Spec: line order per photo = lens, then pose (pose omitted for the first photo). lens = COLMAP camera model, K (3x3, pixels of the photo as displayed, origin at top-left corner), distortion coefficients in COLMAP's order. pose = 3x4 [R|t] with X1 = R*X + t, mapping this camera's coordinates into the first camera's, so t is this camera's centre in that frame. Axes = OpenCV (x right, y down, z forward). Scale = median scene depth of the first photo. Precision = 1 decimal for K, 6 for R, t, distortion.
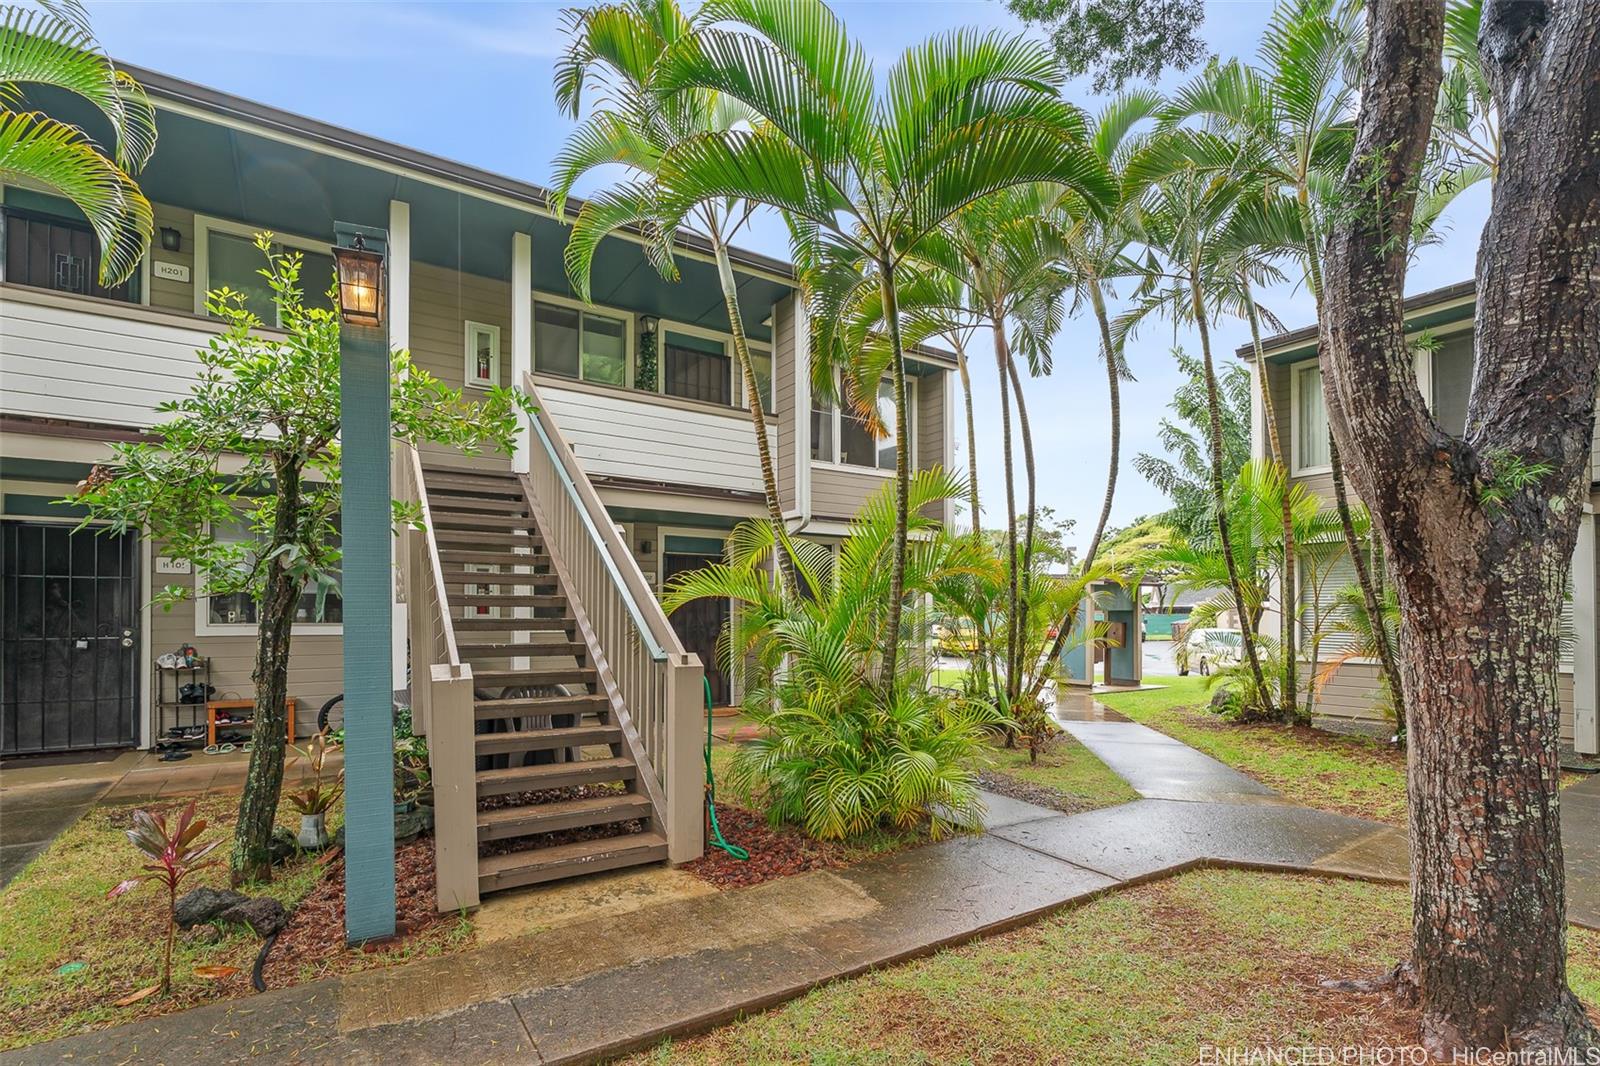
lens RADIAL K [[729.9, 0, 800.5], [0, 729.9, 609.1], [0, 0, 1]] dist [-0.002219, 0.000964]
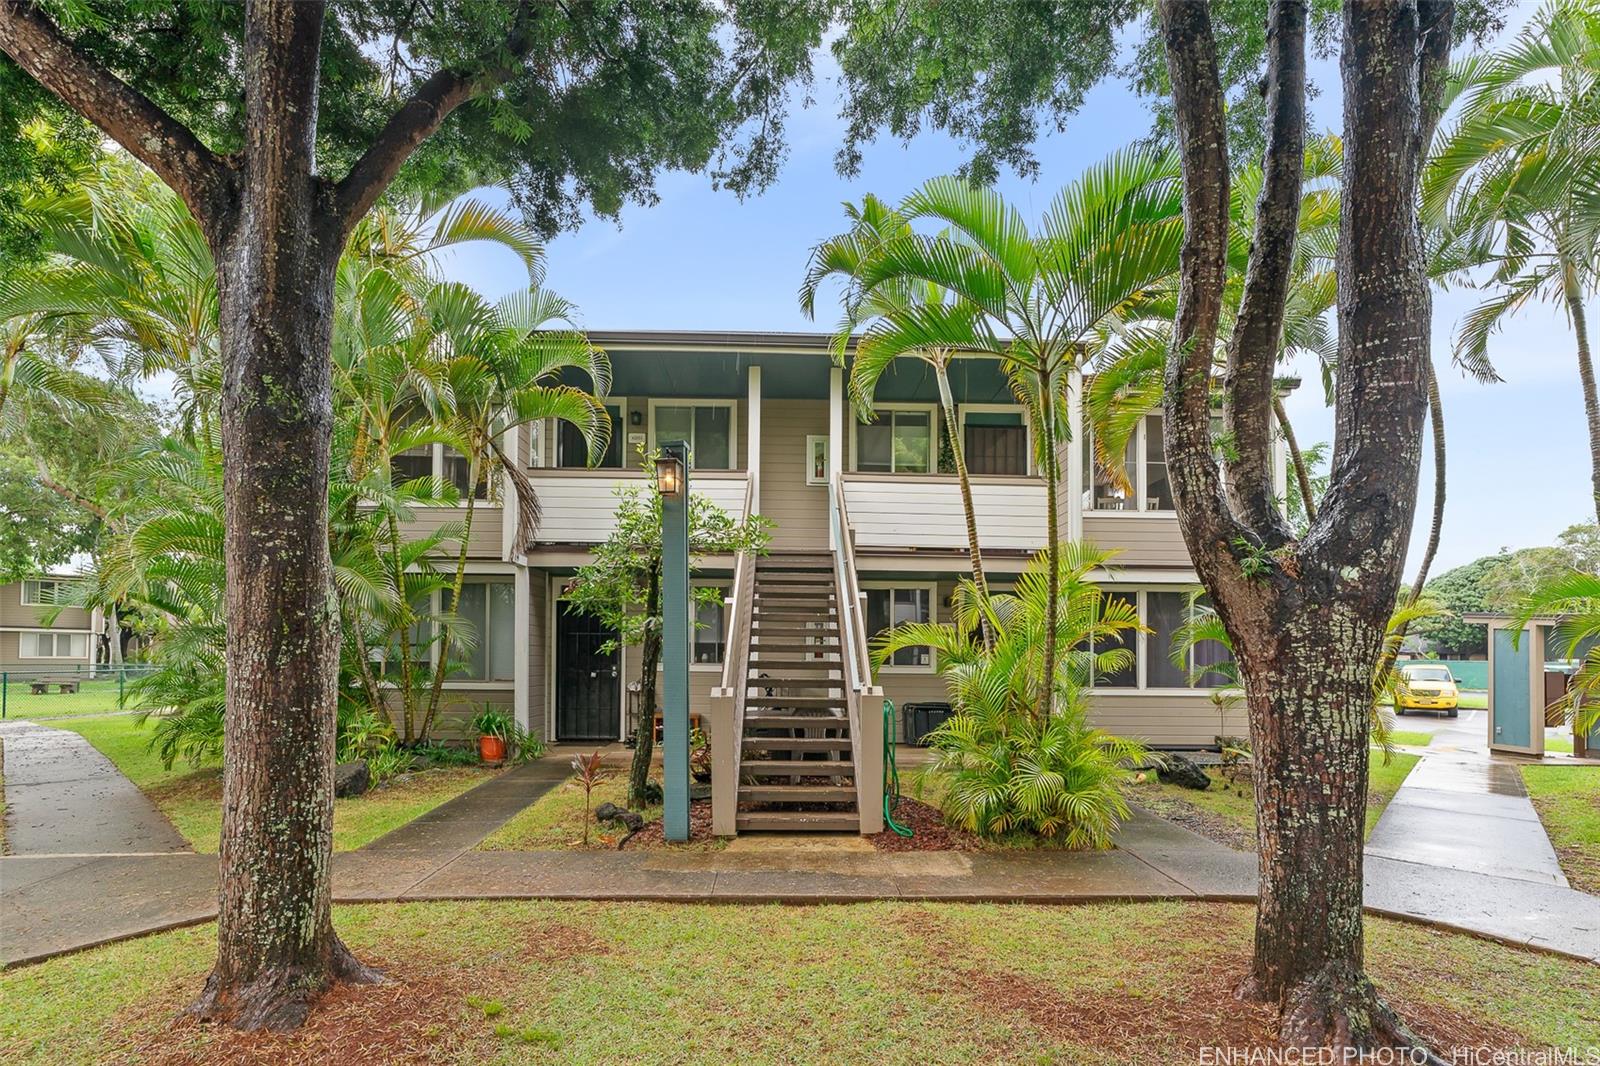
lens RADIAL K [[739.4, 0, 799.8], [0, 739.4, 649.9], [0, 0, 1]] dist [0.001506, 0.000601]
pose [[0.850565, 0.001214, -0.525868, 0.896689], [-0.004870, 0.999973, -0.005568, -0.002526], [0.525847, 0.007296, 0.850548, -0.545099]]
